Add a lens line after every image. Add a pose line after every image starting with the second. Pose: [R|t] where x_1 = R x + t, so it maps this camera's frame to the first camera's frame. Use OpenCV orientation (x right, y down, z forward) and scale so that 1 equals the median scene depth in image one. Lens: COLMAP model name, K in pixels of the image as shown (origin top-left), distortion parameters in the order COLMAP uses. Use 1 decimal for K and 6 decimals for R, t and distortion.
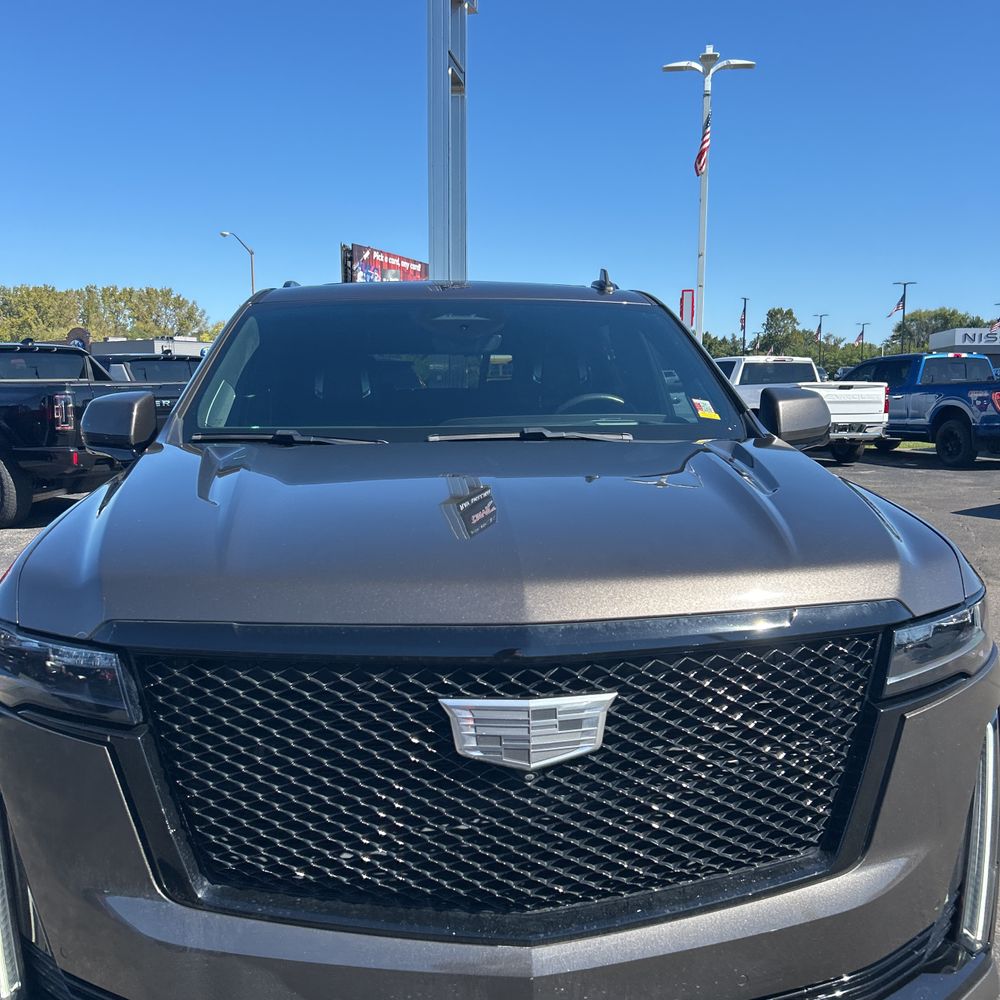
lens RADIAL K [[1026.1, 0, 502.8], [0, 1026.1, 500.7], [0, 0, 1]] dist [0.018754, 0.000000]
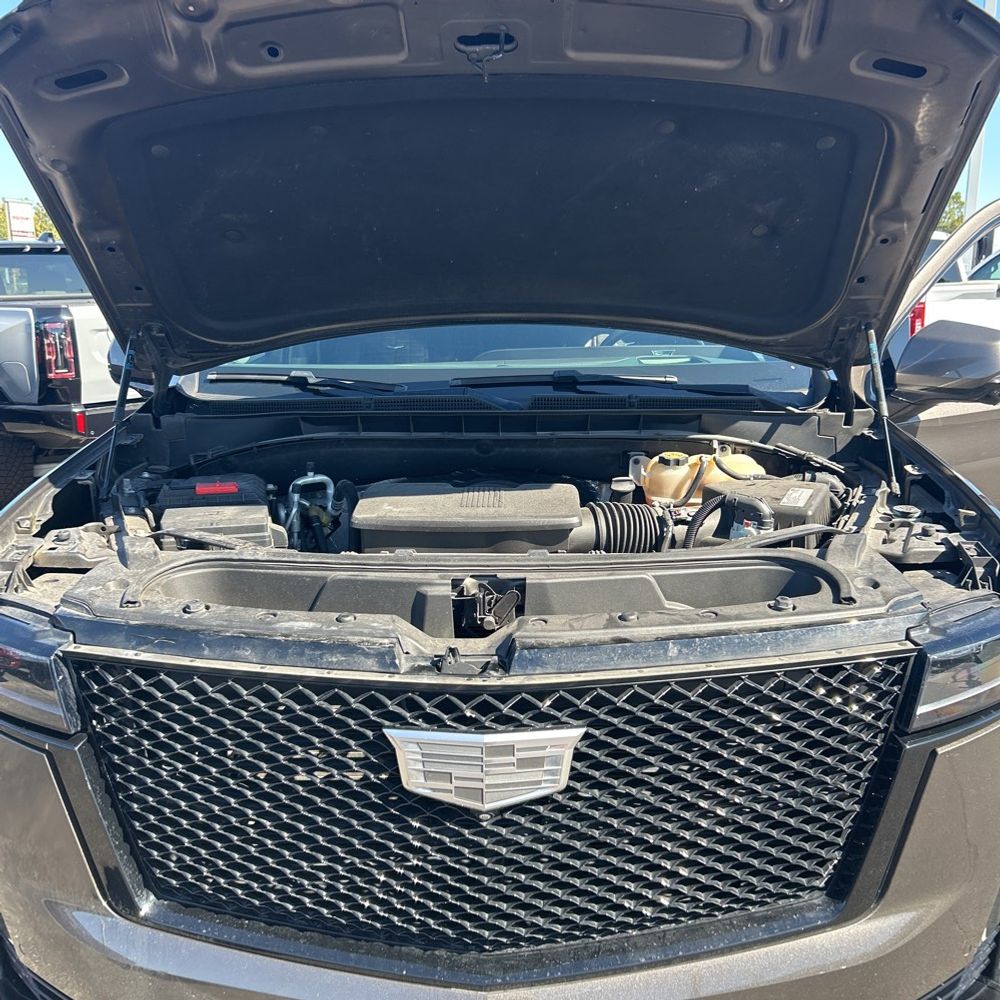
lens RADIAL K [[1026.1, 0, 501.8], [0, 1026.1, 499.7], [0, 0, 1]] dist [0.018754, 0.000000]
pose [[0.994152, 0.020941, -0.105939, 0.115317], [-0.008875, 0.993543, 0.113109, -0.094997], [0.107623, -0.111508, 0.987919, 0.130355]]
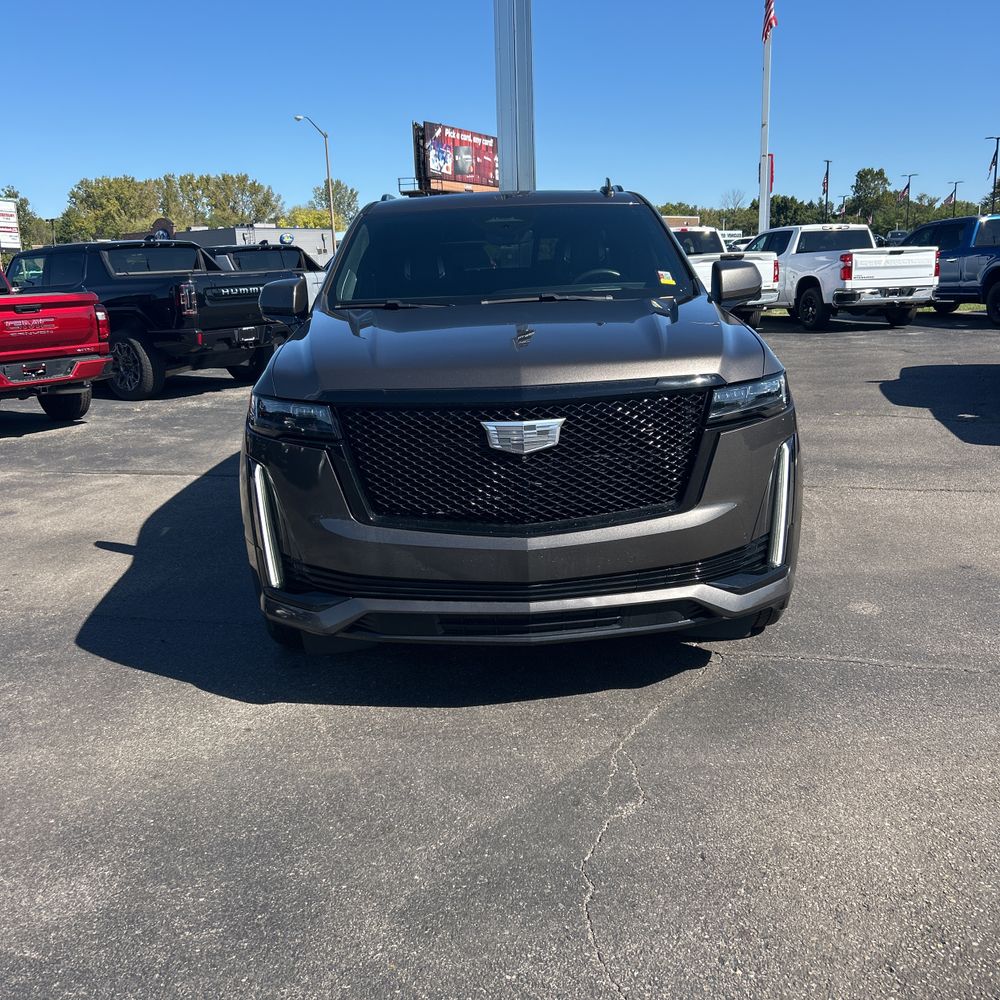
lens RADIAL K [[1026.1, 0, 501.5], [0, 1026.1, 503.6], [0, 0, 1]] dist [0.018754, 0.000000]
pose [[0.996616, -0.015647, -0.080700, 0.131802], [0.025096, 0.992764, 0.117433, 0.100314], [0.078278, -0.119060, 0.989797, -0.982311]]
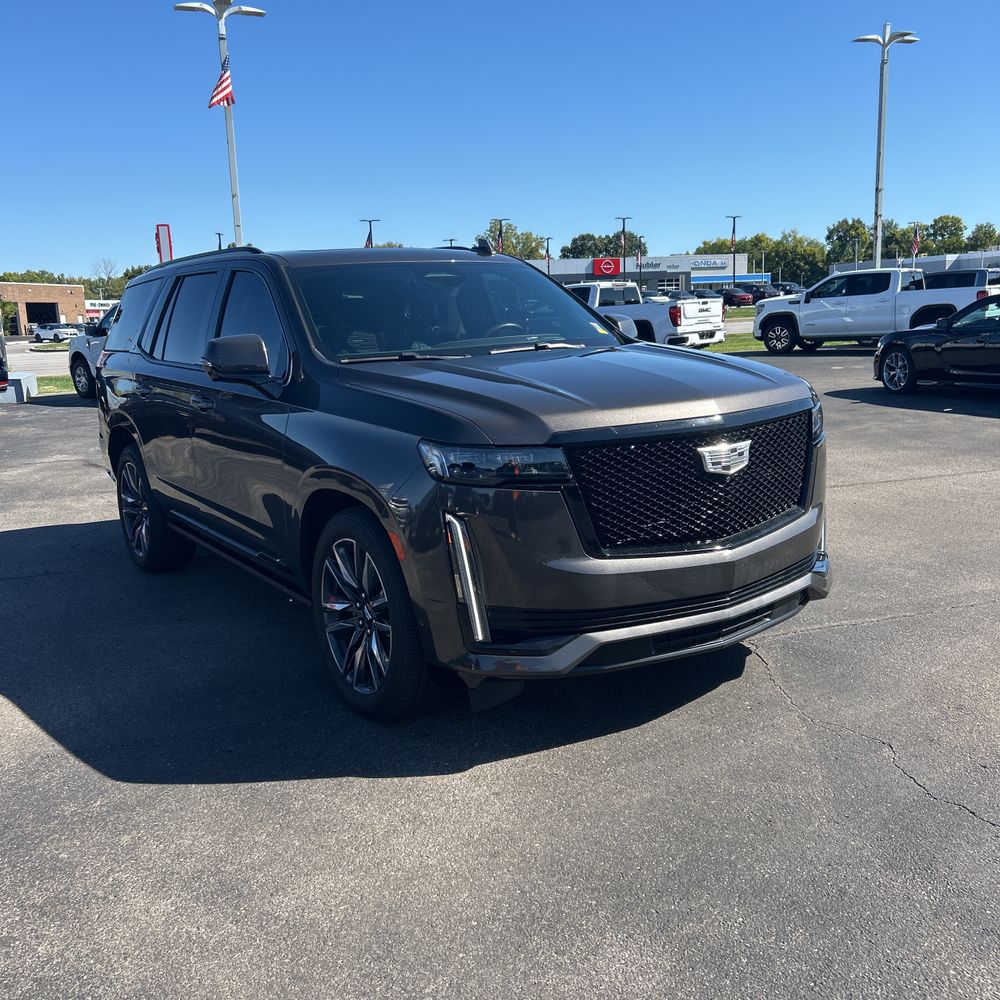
lens RADIAL K [[1026.1, 0, 511.2], [0, 1026.1, 500.3], [0, 0, 1]] dist [0.018754, 0.000000]
pose [[0.867361, -0.126646, 0.481296, -1.393033], [0.096905, 0.991547, 0.086276, 0.058241], [-0.488154, -0.028193, 0.872302, -0.743487]]
